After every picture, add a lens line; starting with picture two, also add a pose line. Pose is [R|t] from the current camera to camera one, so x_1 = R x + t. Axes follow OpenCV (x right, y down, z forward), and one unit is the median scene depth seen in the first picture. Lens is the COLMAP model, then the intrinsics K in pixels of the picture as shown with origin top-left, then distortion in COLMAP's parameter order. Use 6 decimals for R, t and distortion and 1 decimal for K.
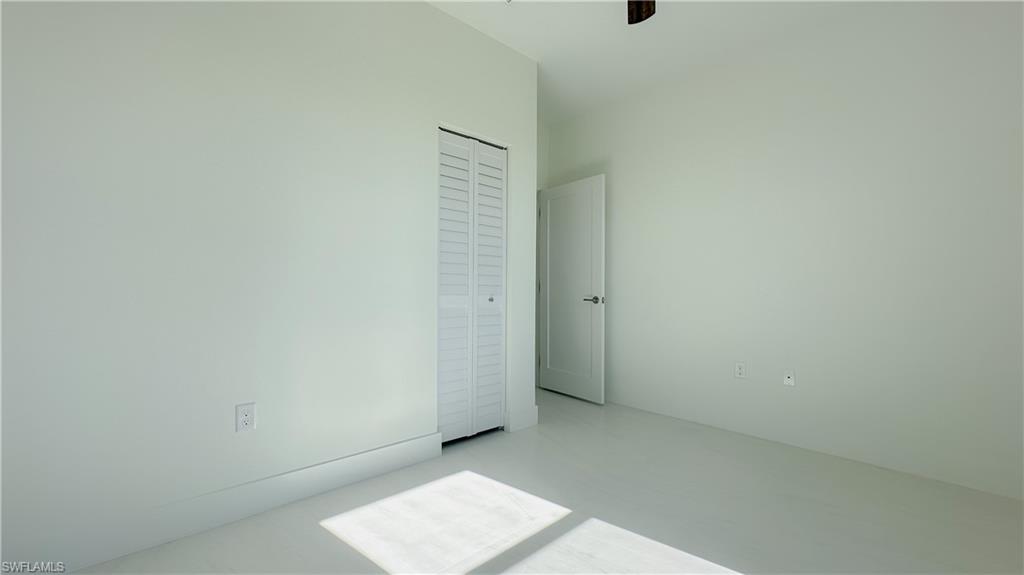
lens RADIAL K [[410.4, 0, 512.0], [0, 410.4, 287.5], [0, 0, 1]] dist [-0.001918, -0.000238]
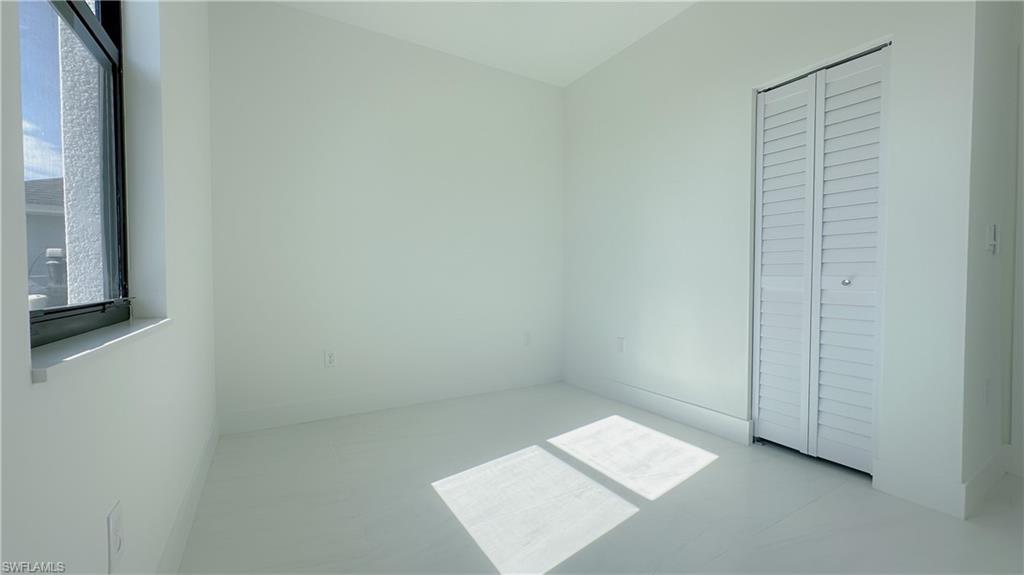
lens RADIAL K [[410.4, 0, 512.0], [0, 410.4, 287.5], [0, 0, 1]] dist [-0.001918, -0.000238]
pose [[-0.207103, 0.021246, -0.978088, 0.857124], [0.006263, 0.999772, 0.020391, 0.022228], [0.978299, -0.001903, -0.207189, 0.667231]]
